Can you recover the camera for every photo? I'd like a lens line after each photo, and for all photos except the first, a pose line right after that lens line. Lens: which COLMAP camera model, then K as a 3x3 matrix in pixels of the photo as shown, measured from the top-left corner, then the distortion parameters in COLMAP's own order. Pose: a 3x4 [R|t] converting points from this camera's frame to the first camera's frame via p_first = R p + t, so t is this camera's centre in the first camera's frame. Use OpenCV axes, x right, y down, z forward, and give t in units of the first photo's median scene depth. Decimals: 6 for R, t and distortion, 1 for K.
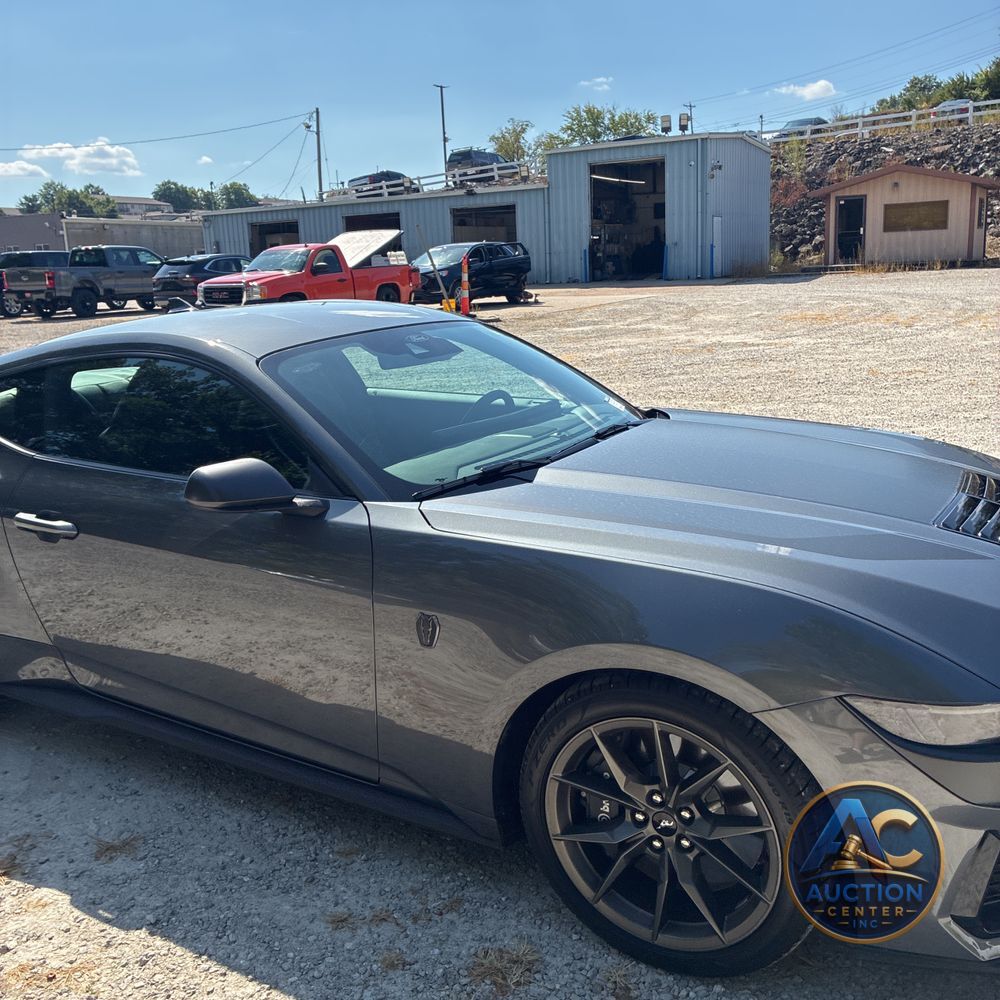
lens RADIAL K [[1012.7, 0, 507.4], [0, 1012.7, 500.7], [0, 0, 1]] dist [0.010369, 0.000000]
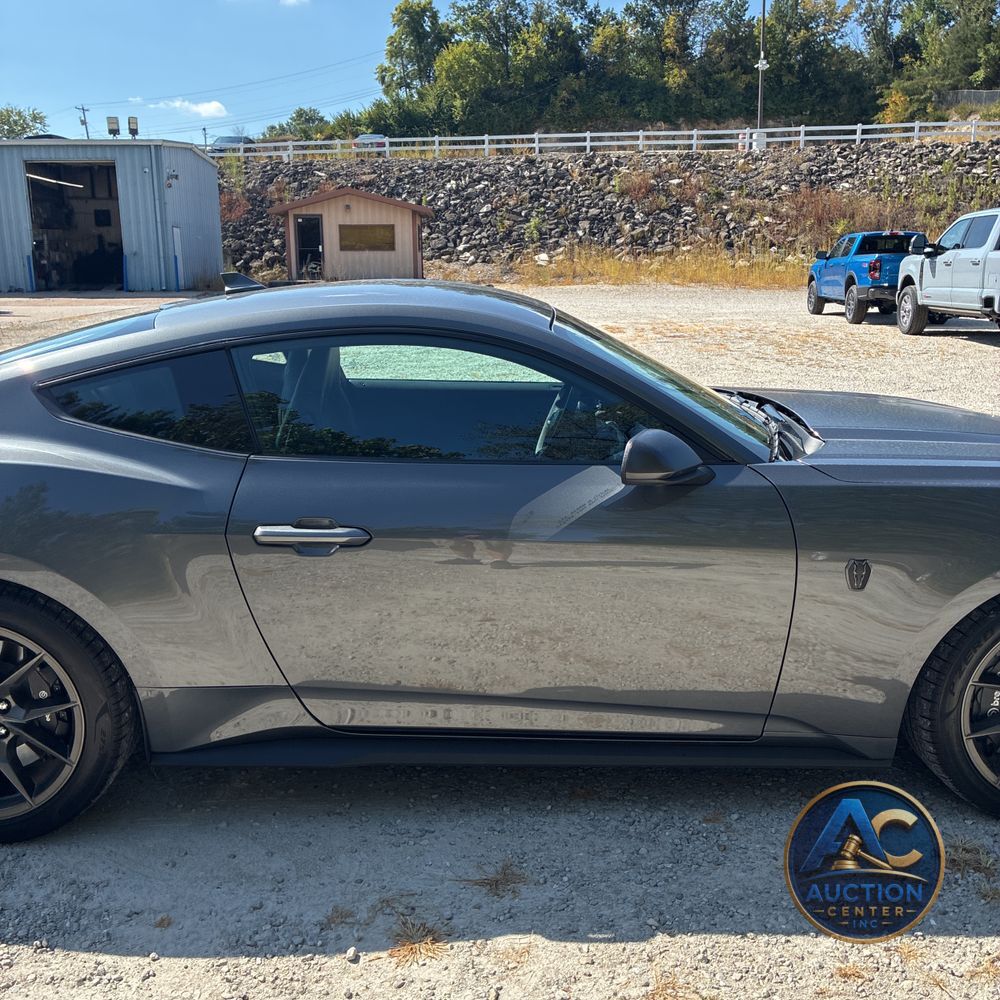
lens RADIAL K [[1012.7, 0, 504.5], [0, 1012.7, 501.5], [0, 0, 1]] dist [0.010369, 0.000000]
pose [[0.844239, -0.084960, 0.529190, -0.066775], [0.093002, 0.995600, 0.011470, 0.000118], [-0.527836, 0.039532, 0.848426, 0.018967]]
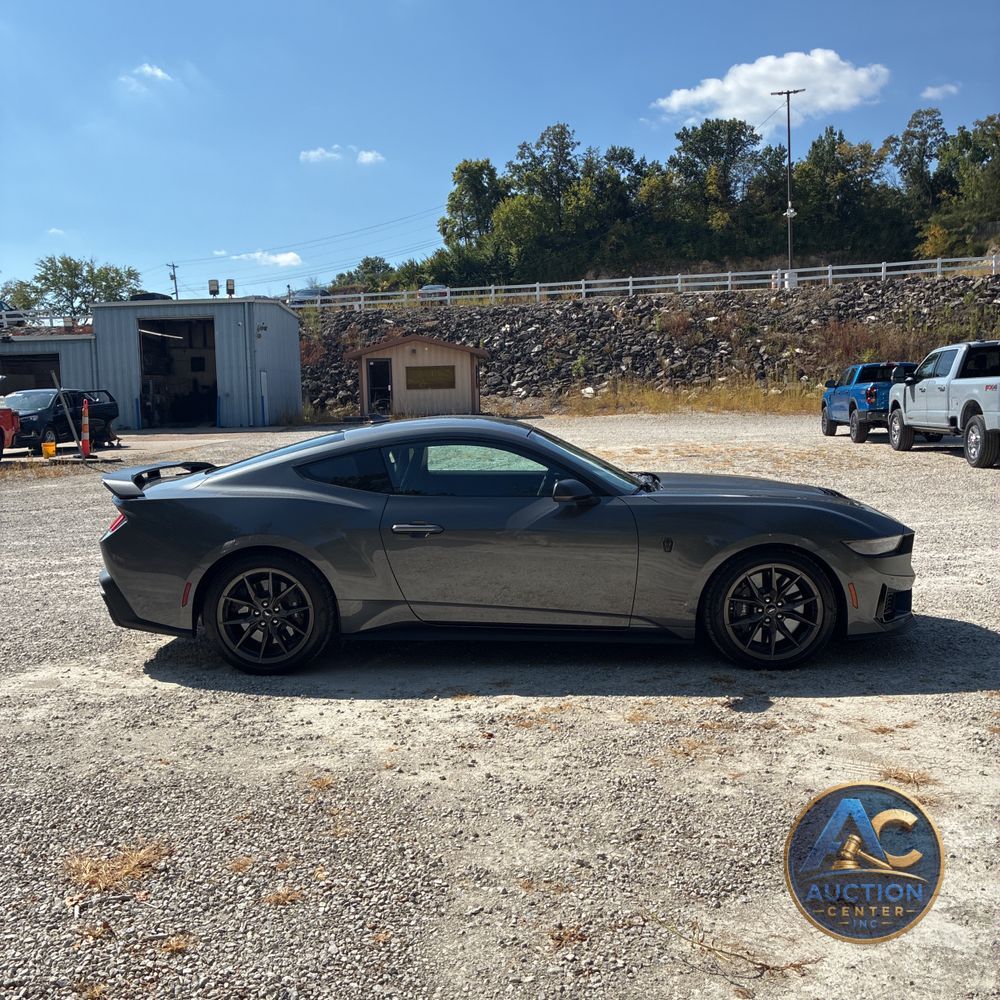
lens RADIAL K [[1012.7, 0, 486.4], [0, 1012.7, 507.5], [0, 0, 1]] dist [0.010369, 0.000000]
pose [[0.882349, -0.032446, 0.469476, -0.106431], [0.097951, 0.988433, -0.115781, 0.018633], [-0.460289, 0.148144, 0.875321, -0.059620]]
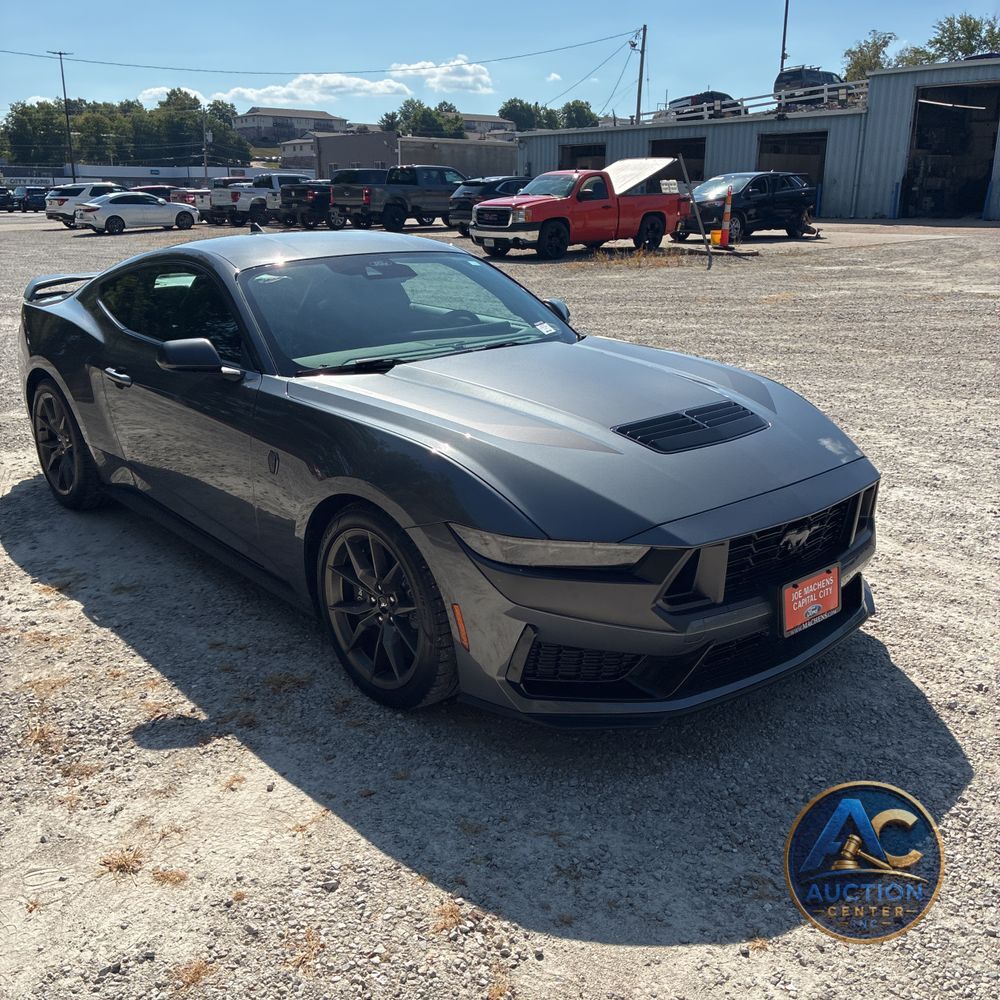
lens RADIAL K [[1012.7, 0, 478.0], [0, 1012.7, 516.2], [0, 0, 1]] dist [0.010369, 0.000000]
pose [[0.941358, 0.134064, -0.309632, 0.046823], [-0.107491, 0.989019, 0.101426, 0.001682], [0.319830, -0.062196, 0.945432, -0.022155]]
